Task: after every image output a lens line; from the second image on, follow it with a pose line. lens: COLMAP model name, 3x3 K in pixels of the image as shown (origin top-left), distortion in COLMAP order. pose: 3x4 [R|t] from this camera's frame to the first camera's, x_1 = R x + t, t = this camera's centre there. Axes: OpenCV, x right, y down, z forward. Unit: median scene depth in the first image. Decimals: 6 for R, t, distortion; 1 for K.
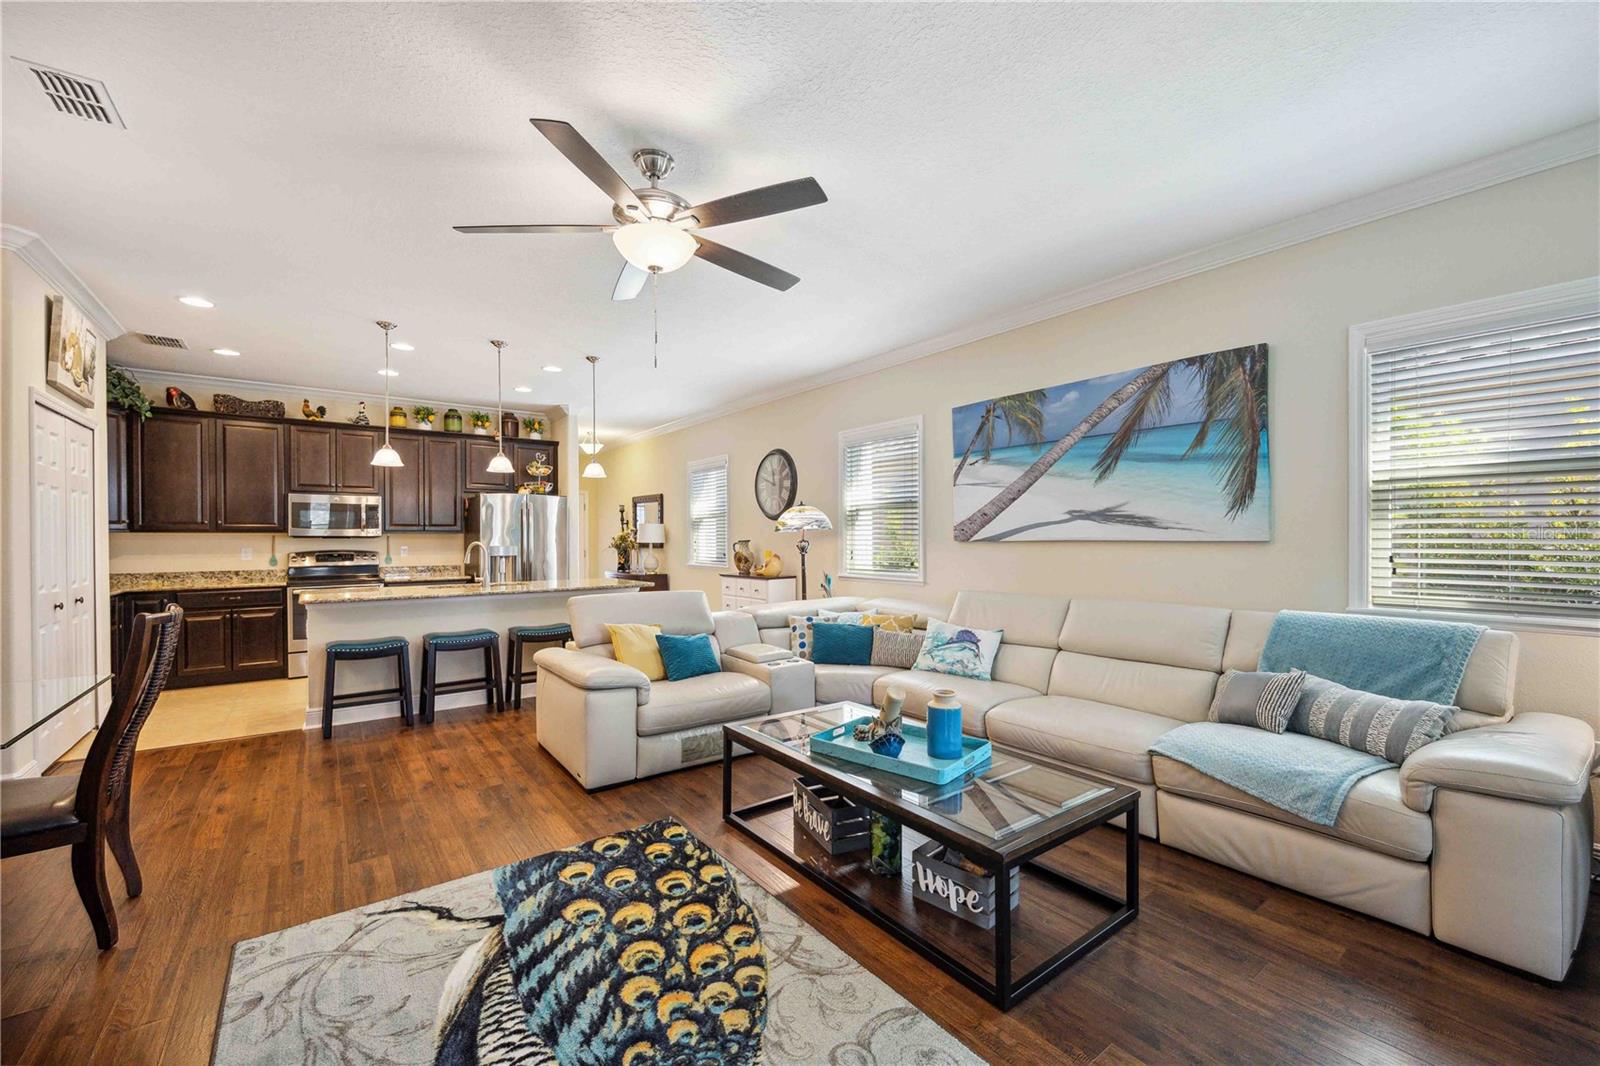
lens RADIAL K [[643.9, 0, 804.8], [0, 643.9, 542.4], [0, 0, 1]] dist [-0.003946, -0.000583]
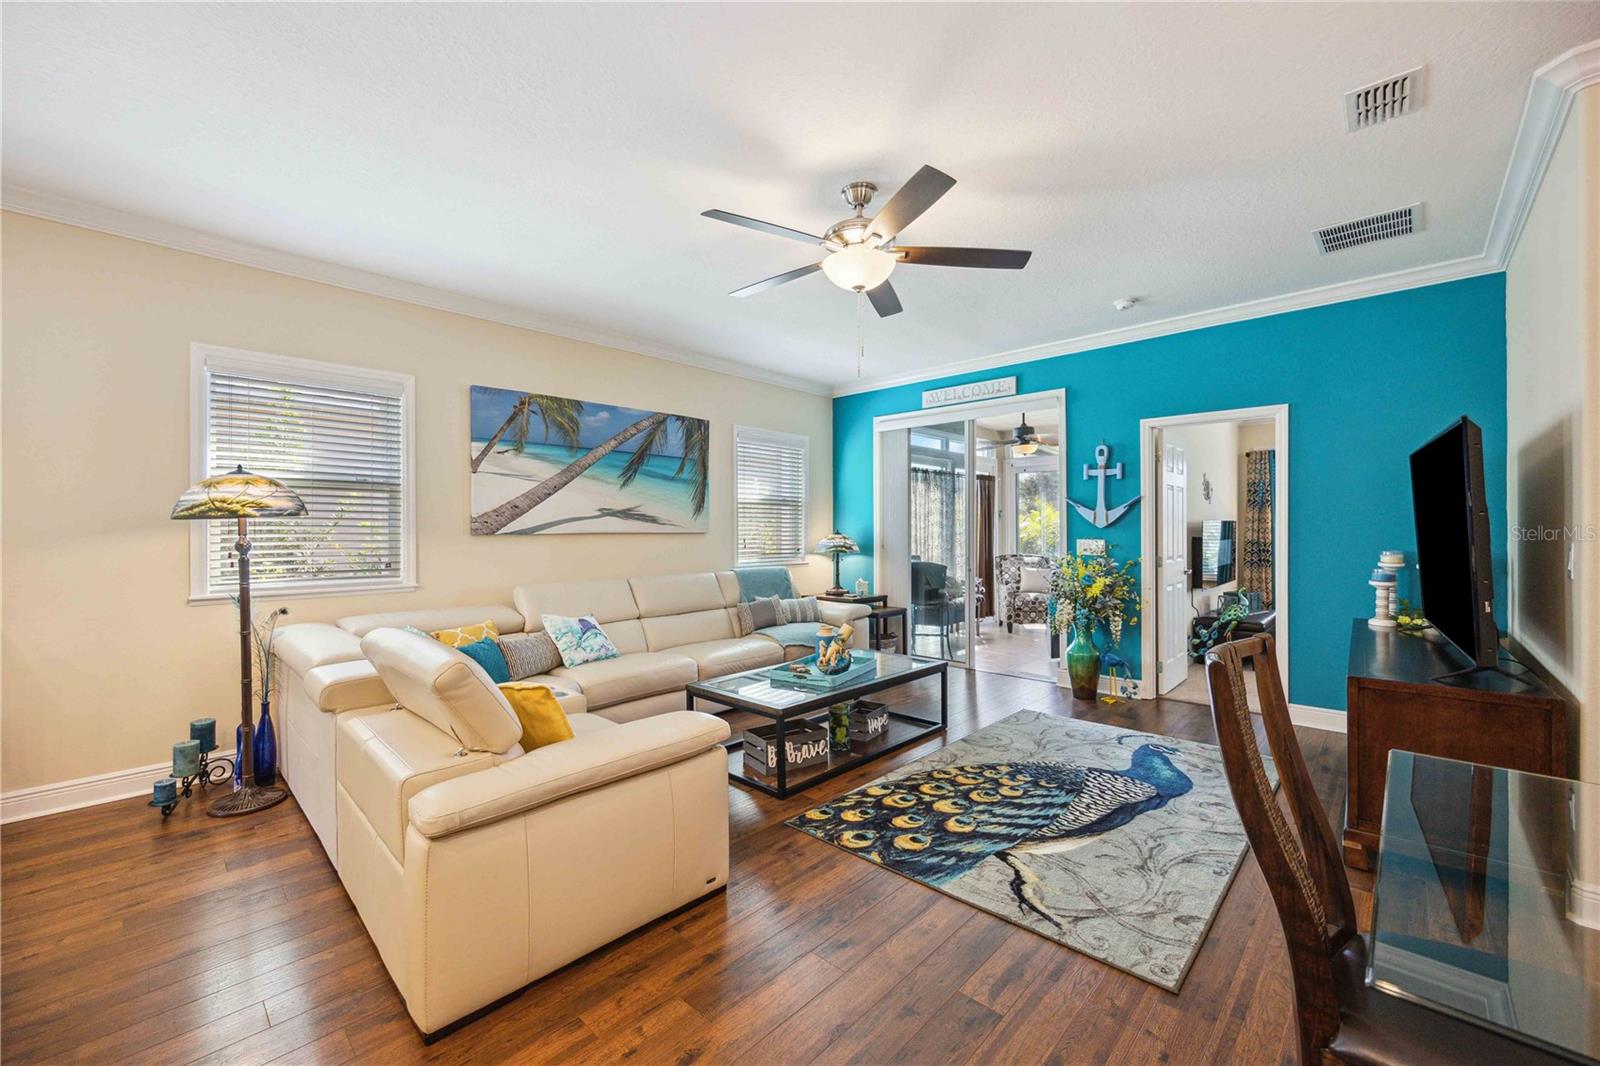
lens RADIAL K [[643.9, 0, 793.2], [0, 643.9, 530.3], [0, 0, 1]] dist [-0.003946, -0.000583]
pose [[-0.156834, 0.001722, 0.987623, -1.047473], [0.009330, 0.999956, -0.000262, -0.005346], [-0.987581, 0.009174, -0.156843, 1.029476]]
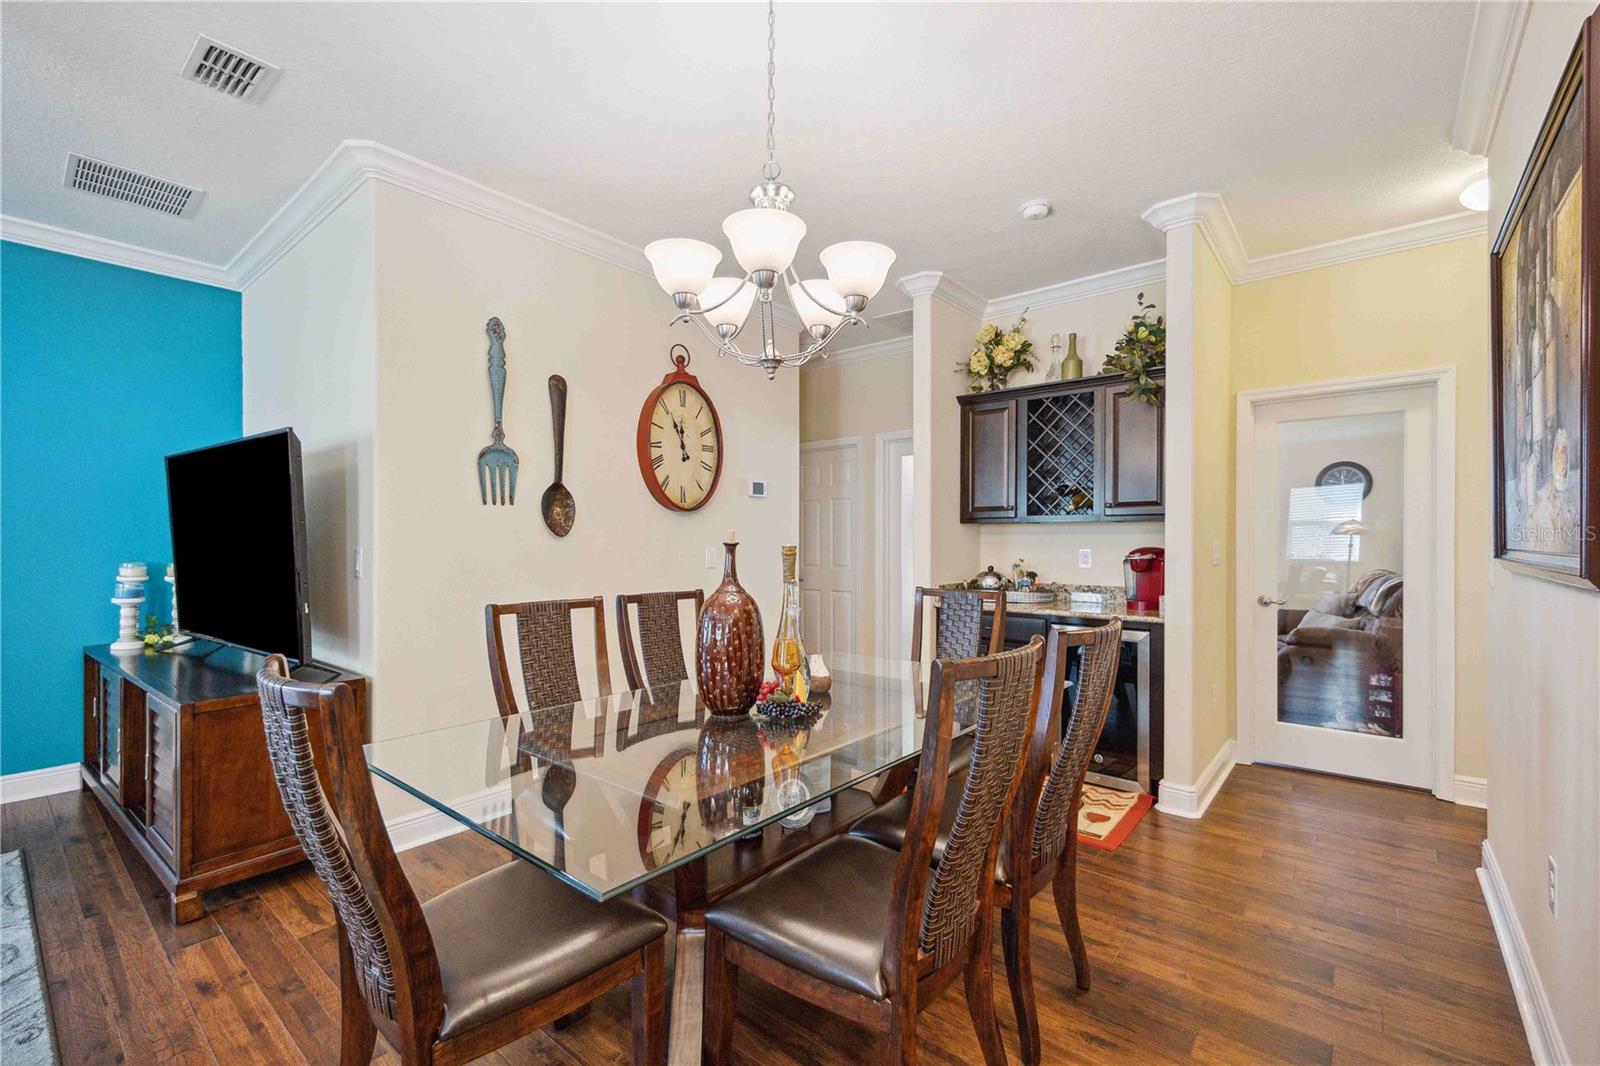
lens RADIAL K [[690.3, 0, 812.2], [0, 690.3, 541.7], [0, 0, 1]] dist [0.029461, -0.001061]
pose [[-0.974689, 0.003231, -0.223542, -0.873055], [0.001338, 0.999962, 0.008620, 0.000217], [0.223562, 0.008103, -0.974656, 1.115395]]
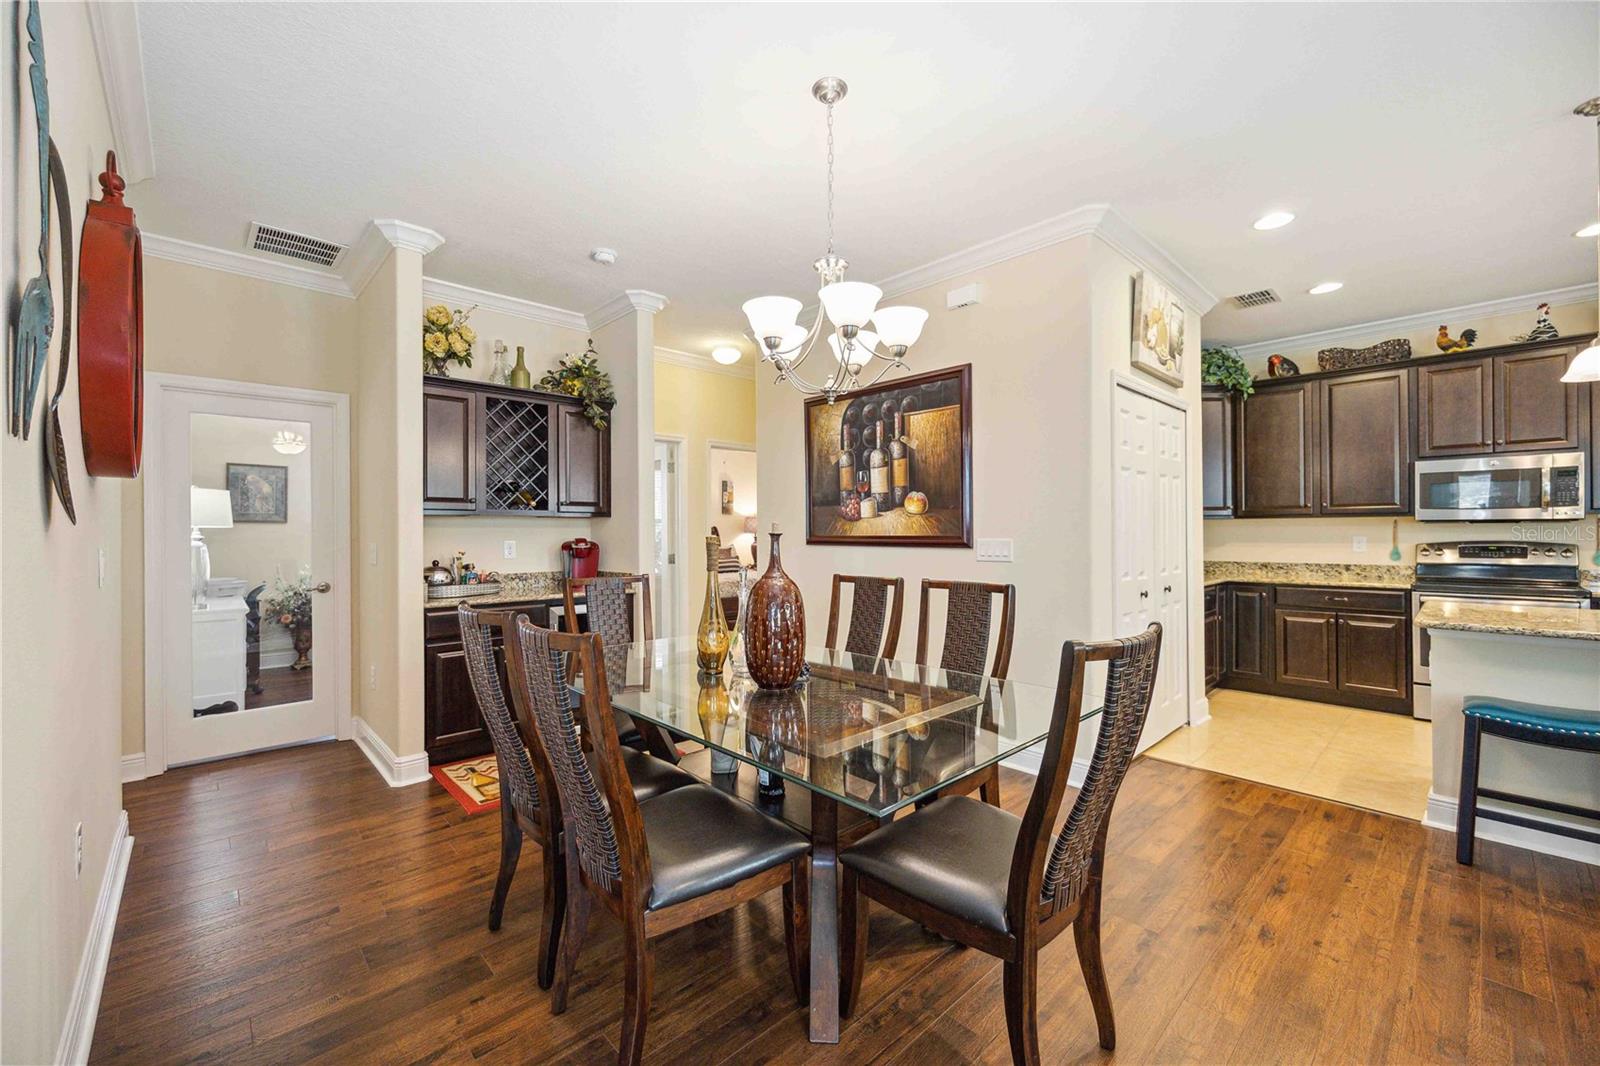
lens RADIAL K [[643.9, 0, 793.0], [0, 643.9, 529.7], [0, 0, 1]] dist [-0.003946, -0.000583]
pose [[0.098505, -0.002190, -0.995134, -0.287824], [-0.000787, 0.999997, -0.002278, 0.005161], [0.995136, 0.001008, 0.098503, 0.429208]]
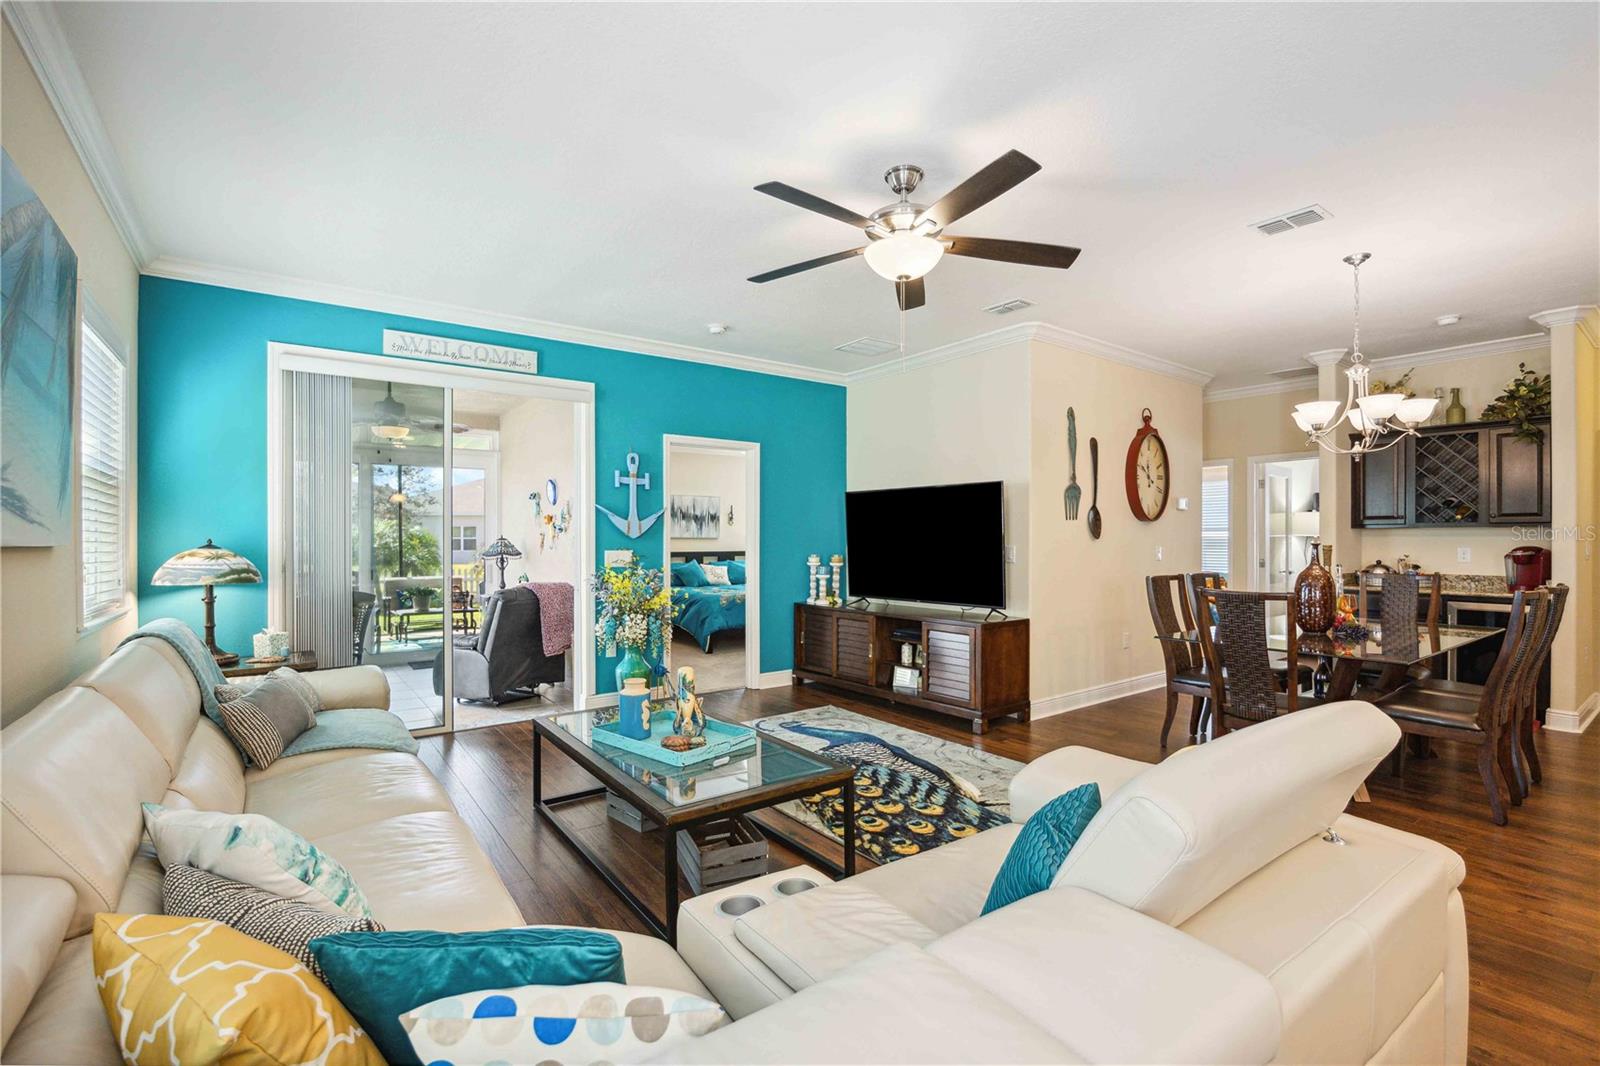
lens RADIAL K [[716.8, 0, 821.5], [0, 716.8, 537.9], [0, 0, 1]] dist [-0.003781, -0.000353]
pose [[-0.999988, 0.003311, -0.003700, -0.074689], [0.003294, 0.999984, 0.004507, -0.011466], [0.003715, 0.004494, -0.999983, 1.721927]]
